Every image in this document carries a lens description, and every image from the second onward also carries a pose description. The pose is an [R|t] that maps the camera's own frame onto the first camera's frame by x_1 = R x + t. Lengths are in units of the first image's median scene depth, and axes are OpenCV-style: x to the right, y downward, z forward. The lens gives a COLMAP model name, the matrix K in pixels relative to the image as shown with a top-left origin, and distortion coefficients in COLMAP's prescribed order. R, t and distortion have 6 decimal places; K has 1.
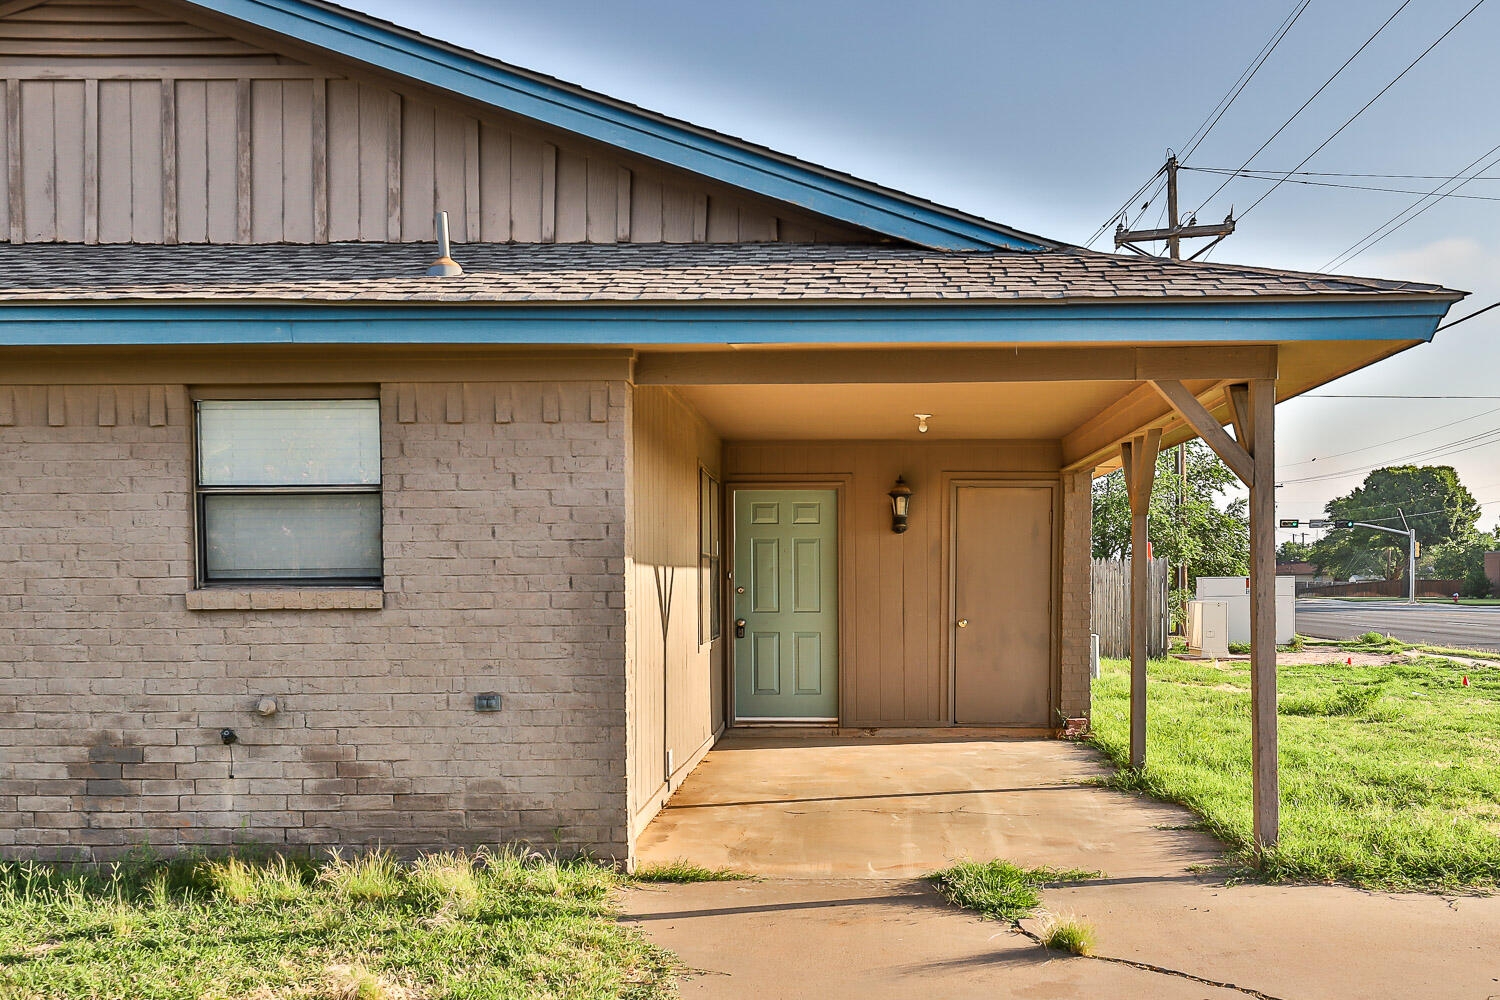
lens RADIAL K [[1509.6, 0, 752.3], [0, 1509.6, 604.6], [0, 0, 1]] dist [0.007081, -0.000505]
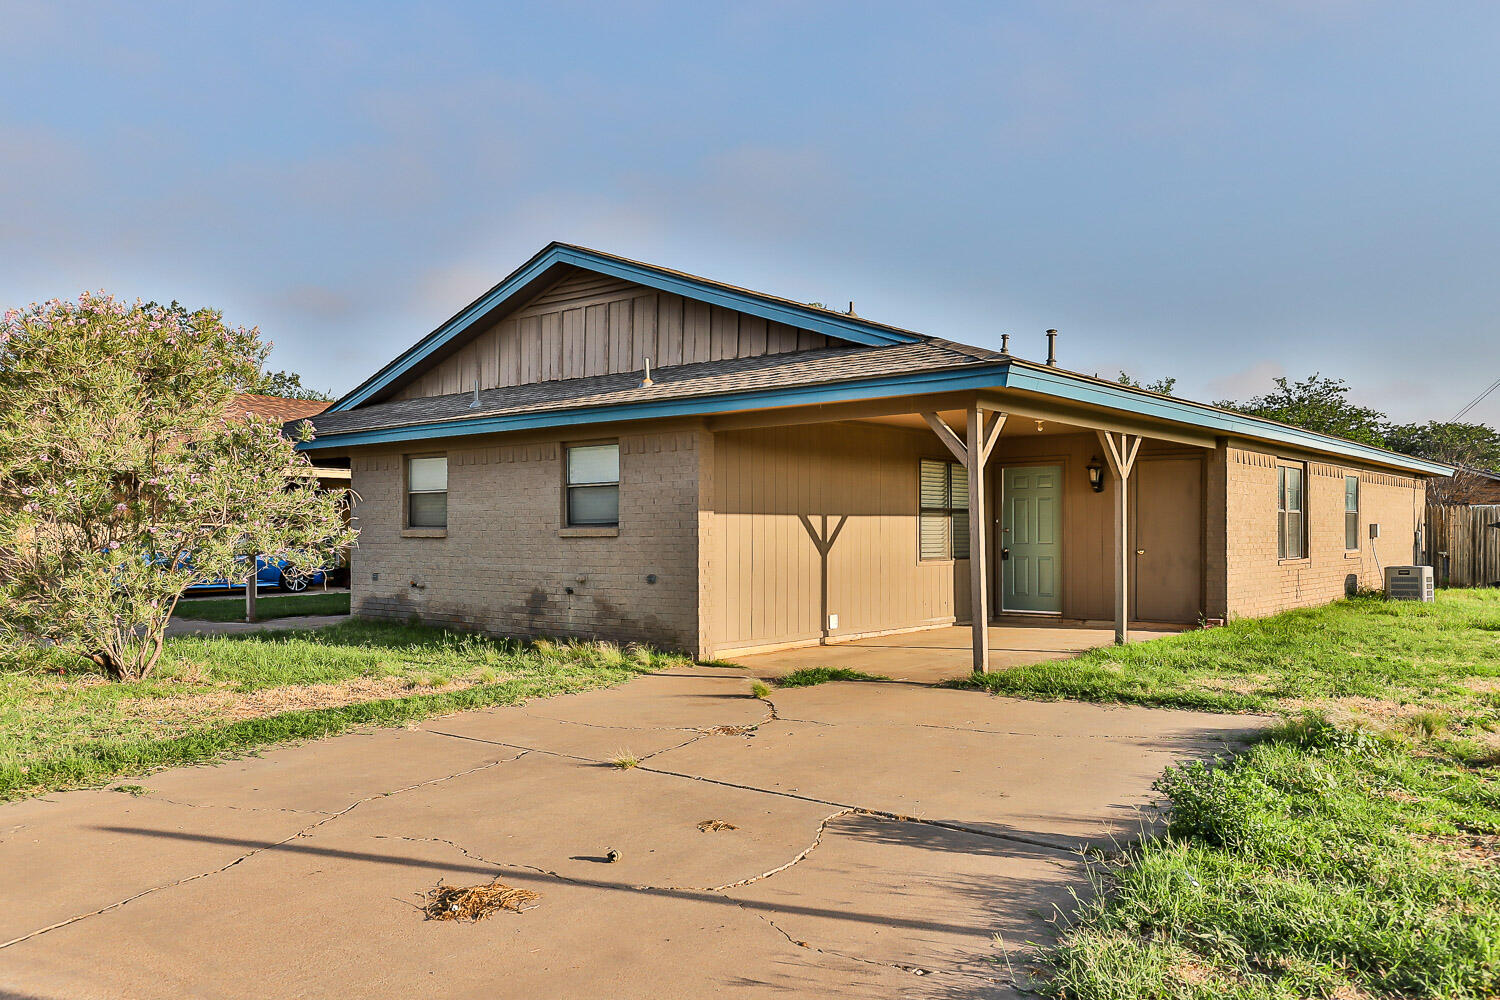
lens RADIAL K [[1093.1, 0, 750.0], [0, 1093.1, 500.0], [0, 0, 1]] dist [-0.000509, 0.000284]
pose [[0.795137, -0.019360, -0.606121, 0.902367], [-0.006197, 0.999179, -0.040045, 0.012449], [0.606399, 0.035597, 0.794363, -0.182821]]
